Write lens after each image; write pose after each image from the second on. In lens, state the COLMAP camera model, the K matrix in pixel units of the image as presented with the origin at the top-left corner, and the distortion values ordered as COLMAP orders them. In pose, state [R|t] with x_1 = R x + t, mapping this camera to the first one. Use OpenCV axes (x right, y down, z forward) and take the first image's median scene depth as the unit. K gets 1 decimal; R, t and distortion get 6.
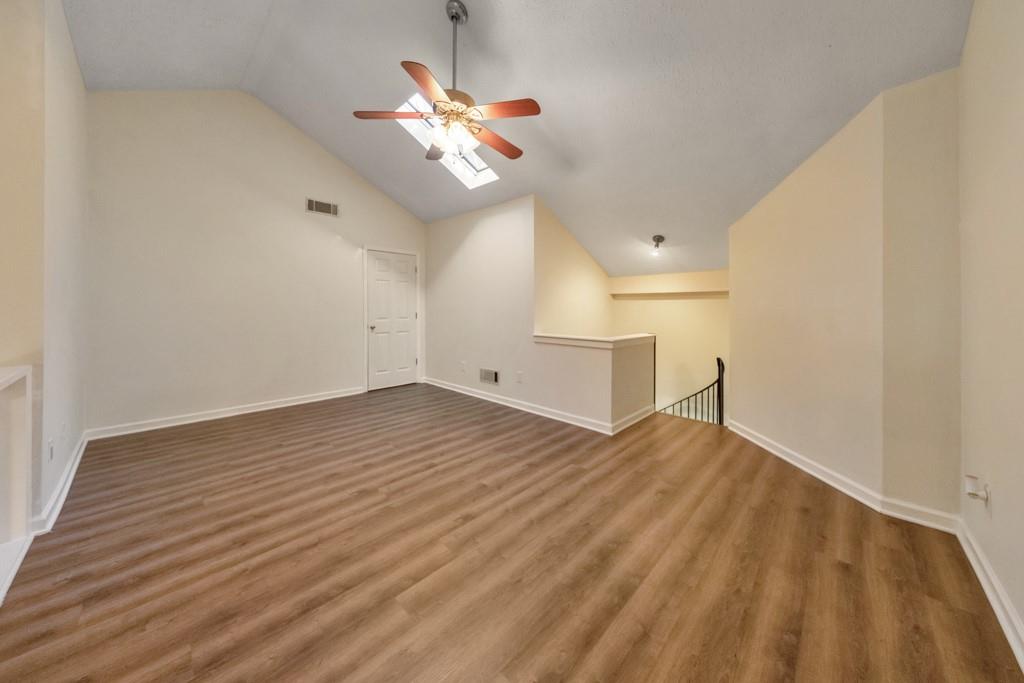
lens RADIAL K [[341.3, 0, 528.2], [0, 341.3, 308.9], [0, 0, 1]] dist [0.006392, 0.000229]
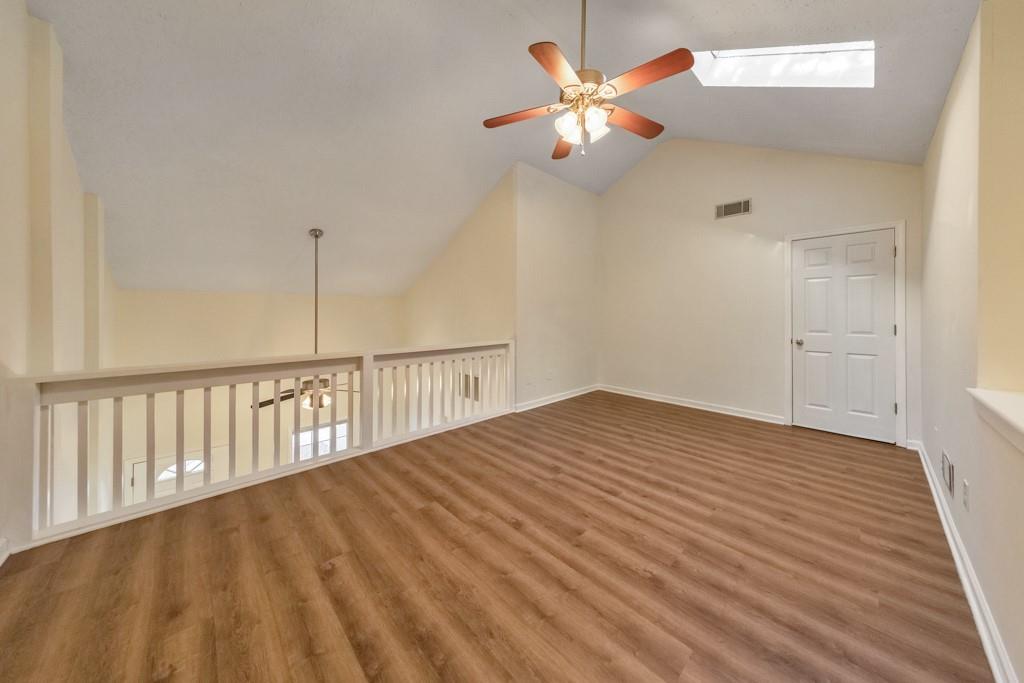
lens RADIAL K [[341.3, 0, 516.0], [0, 341.3, 311.4], [0, 0, 1]] dist [0.006392, 0.000229]
pose [[-0.058950, -0.008738, -0.998223, 0.777560], [-0.009052, 0.999925, -0.008219, -0.005714], [0.998220, 0.008552, -0.059024, 0.986351]]
